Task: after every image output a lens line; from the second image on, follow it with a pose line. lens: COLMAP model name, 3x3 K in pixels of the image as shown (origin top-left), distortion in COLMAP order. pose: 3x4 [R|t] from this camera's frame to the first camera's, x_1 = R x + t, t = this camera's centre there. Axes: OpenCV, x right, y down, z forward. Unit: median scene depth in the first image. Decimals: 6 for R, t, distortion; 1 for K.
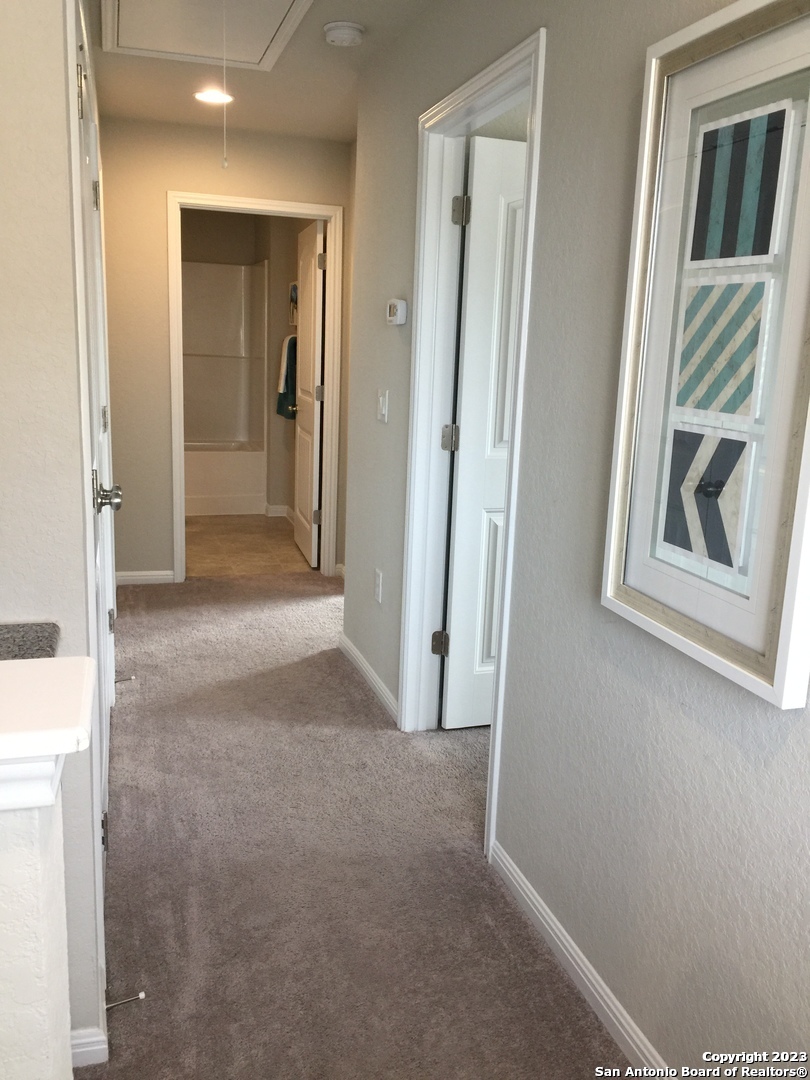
lens RADIAL K [[972.0, 0, 405.0], [0, 972.0, 540.0], [0, 0, 1]] dist [0.095764, -0.123090]
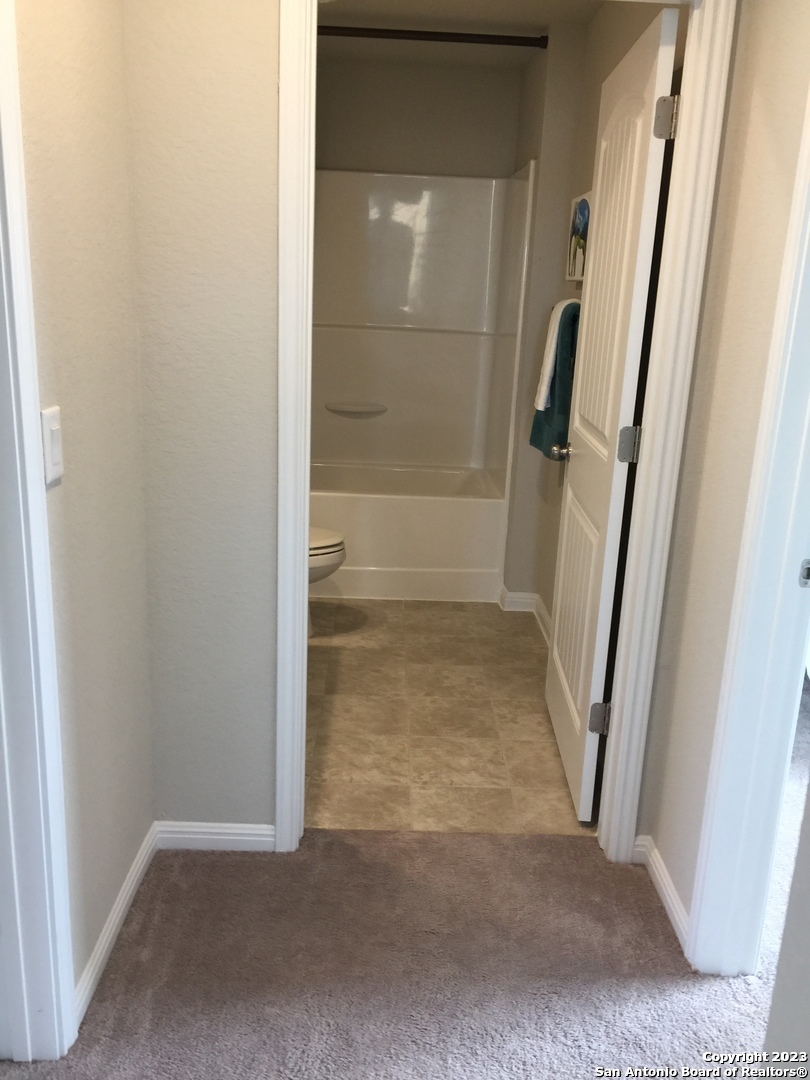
lens RADIAL K [[928.1, 0, 405.0], [0, 928.1, 540.0], [0, 0, 1]] dist [0.082350, -0.108211]
pose [[0.963067, 0.075350, -0.258502, -0.065508], [-0.060823, 0.996110, 0.063756, -0.115021], [0.262301, -0.045678, 0.963904, 0.520625]]
